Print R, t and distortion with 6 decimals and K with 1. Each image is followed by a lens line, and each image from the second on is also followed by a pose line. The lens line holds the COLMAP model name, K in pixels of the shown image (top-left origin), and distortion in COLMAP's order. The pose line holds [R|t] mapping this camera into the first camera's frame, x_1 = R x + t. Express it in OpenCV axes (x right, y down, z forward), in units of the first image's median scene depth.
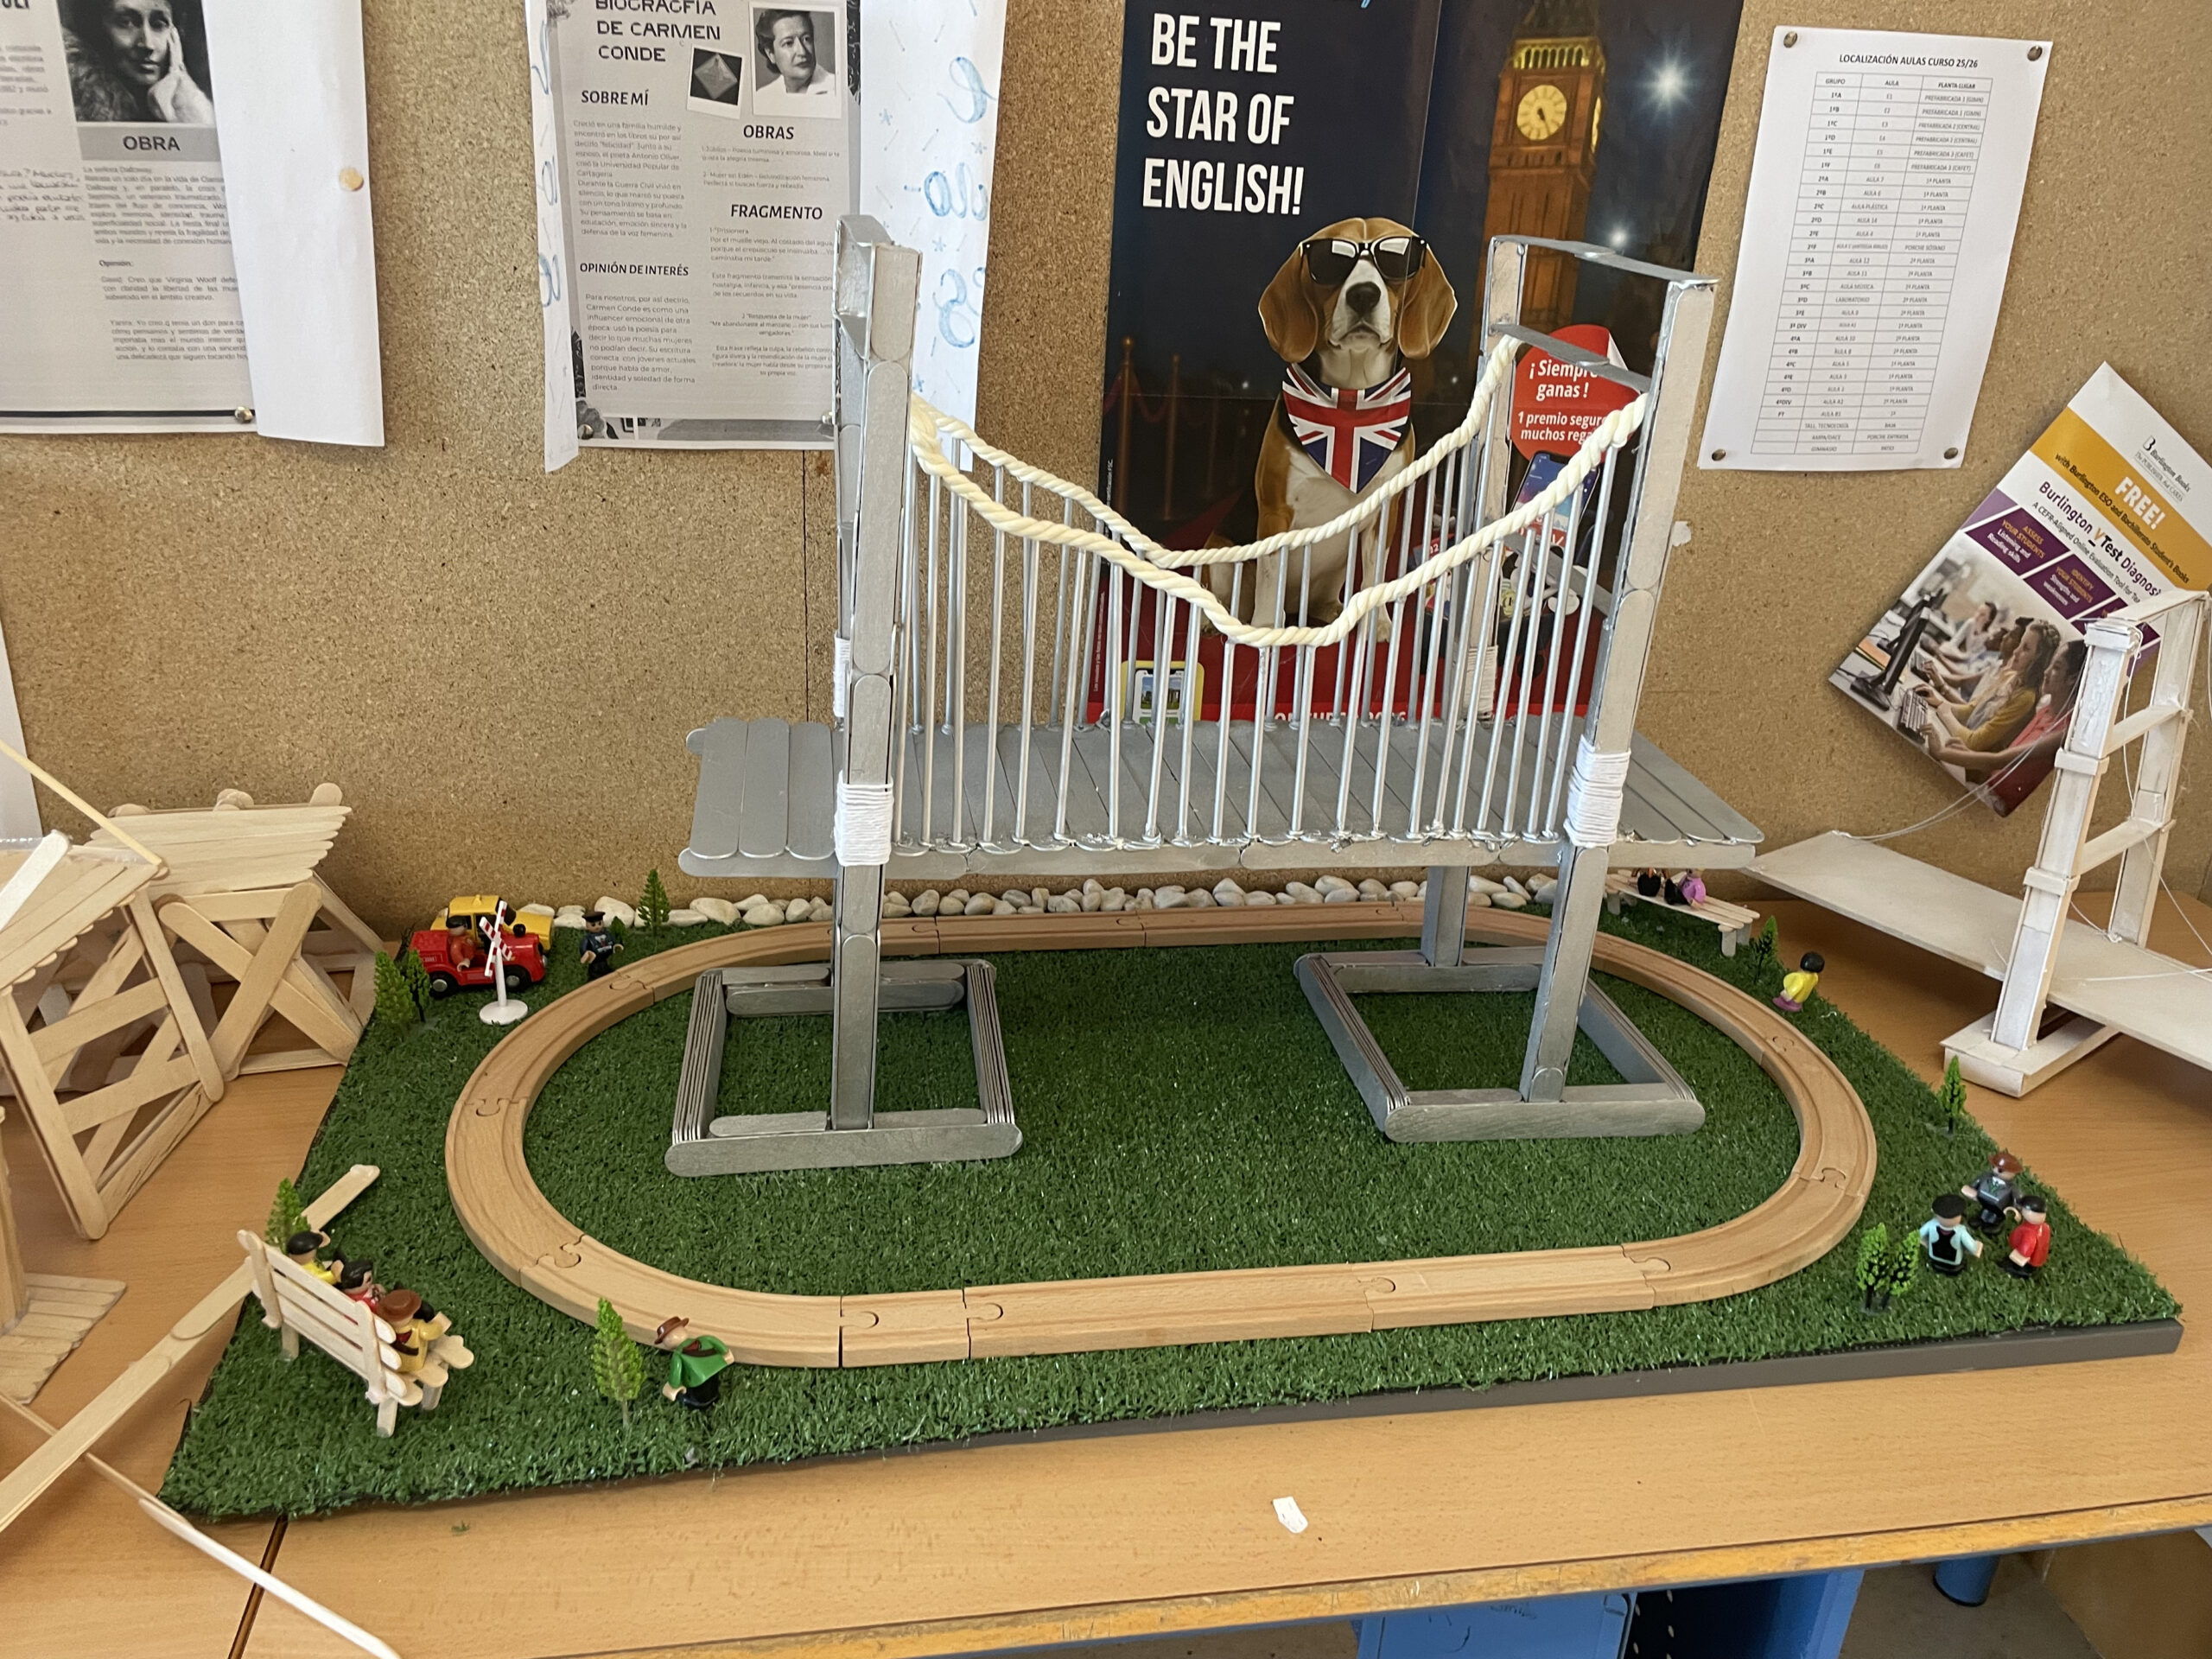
lens RADIAL K [[1697.5, 0, 1083.5], [0, 1697.5, 818.5], [0, 0, 1]] dist [0.085750, -0.114850]
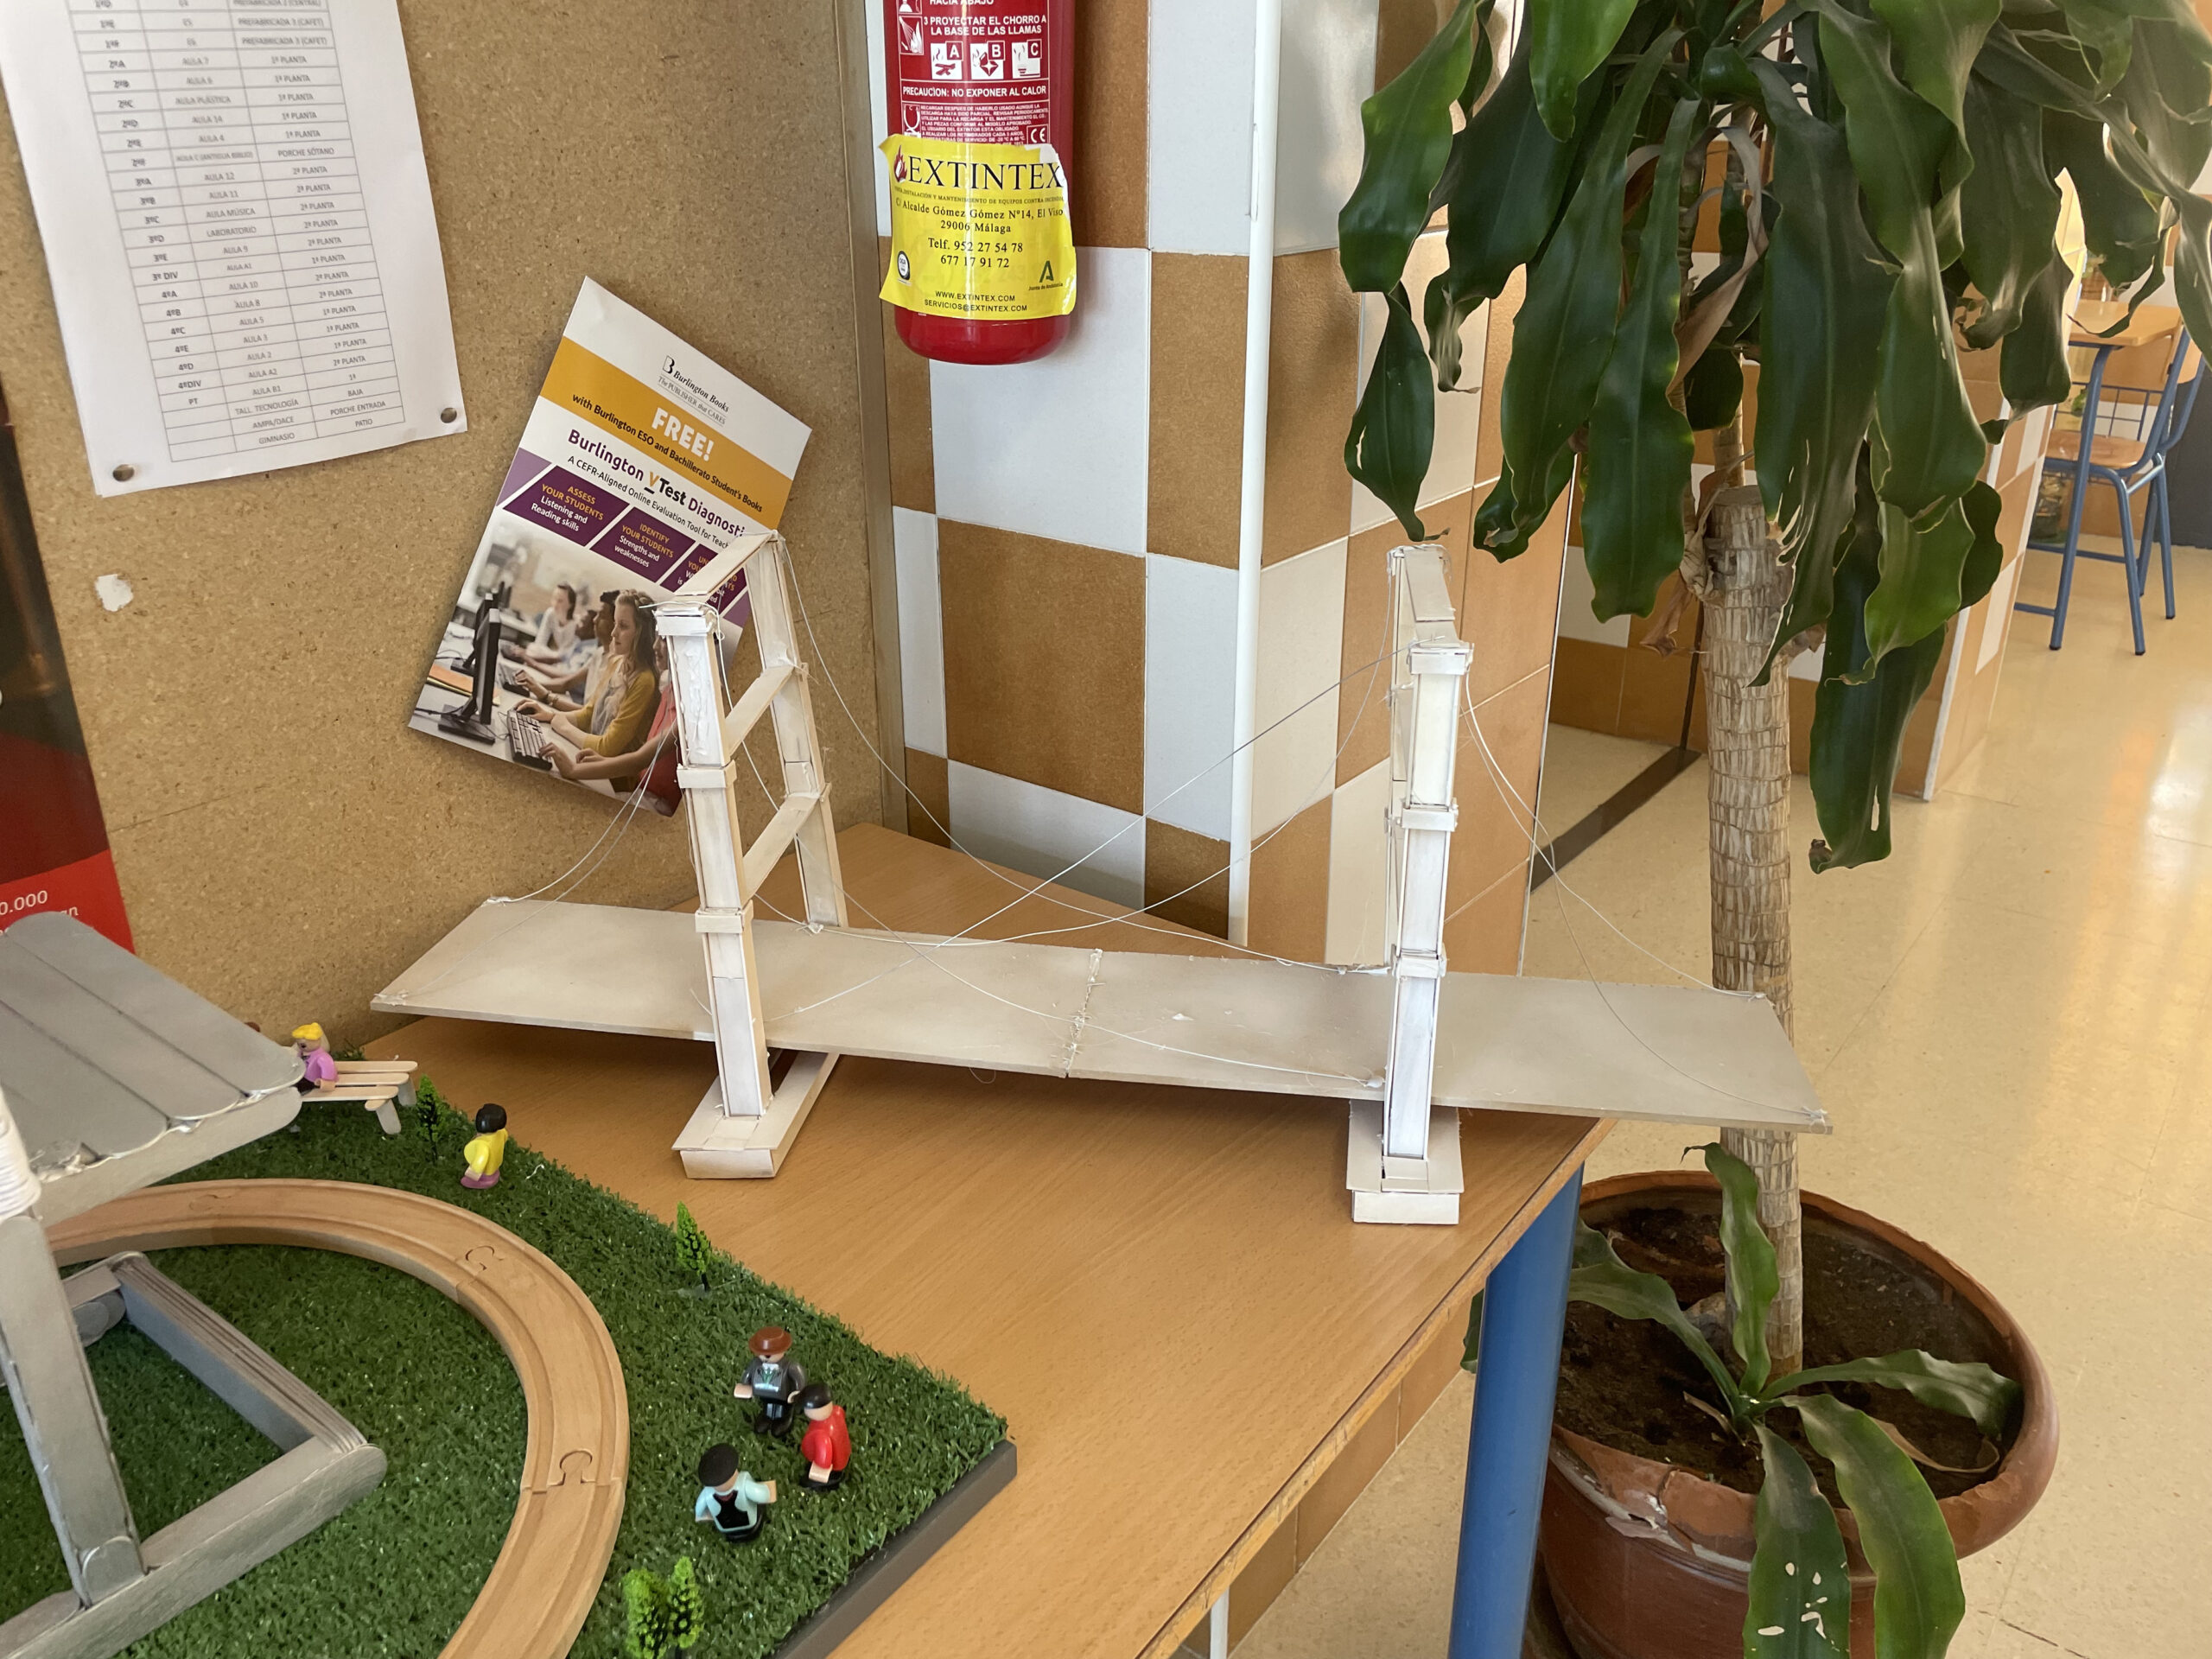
lens RADIAL K [[1697.5, 0, 1086.2], [0, 1697.5, 827.3], [0, 0, 1]] dist [0.085750, -0.114850]
pose [[0.731059, -0.315450, 0.605016, 0.187022], [0.291825, 0.946073, 0.140654, -0.060920], [-0.616759, 0.073732, 0.783691, 0.226460]]
